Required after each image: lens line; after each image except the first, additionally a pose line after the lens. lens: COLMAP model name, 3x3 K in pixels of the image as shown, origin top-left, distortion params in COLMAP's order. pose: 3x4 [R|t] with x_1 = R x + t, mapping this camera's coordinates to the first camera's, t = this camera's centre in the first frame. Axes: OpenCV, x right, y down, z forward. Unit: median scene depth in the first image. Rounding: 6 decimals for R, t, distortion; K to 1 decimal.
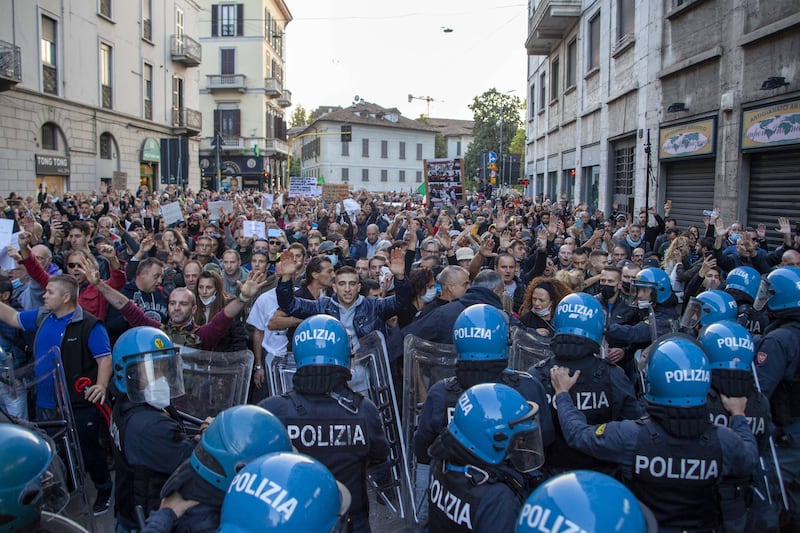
lens RADIAL K [[962.8, 0, 400.0], [0, 962.8, 266.5], [0, 0, 1]] dist [0.004227, -0.007418]
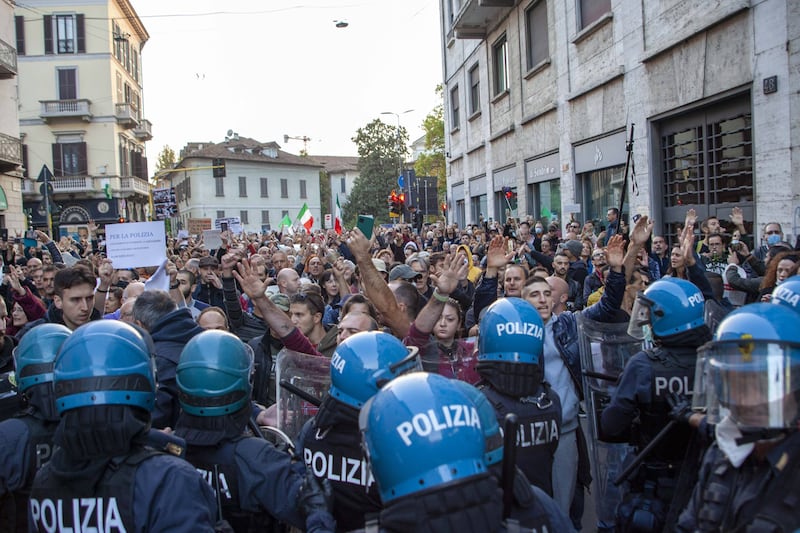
lens RADIAL K [[890.5, 0, 400.0], [0, 890.5, 266.5], [0, 0, 1]] dist [-0.086357, 0.030065]
pose [[0.988970, -0.058486, 0.136080, -0.010483], [0.064091, 0.997251, -0.037176, -0.013434], [-0.133532, 0.045488, 0.990000, 0.225322]]
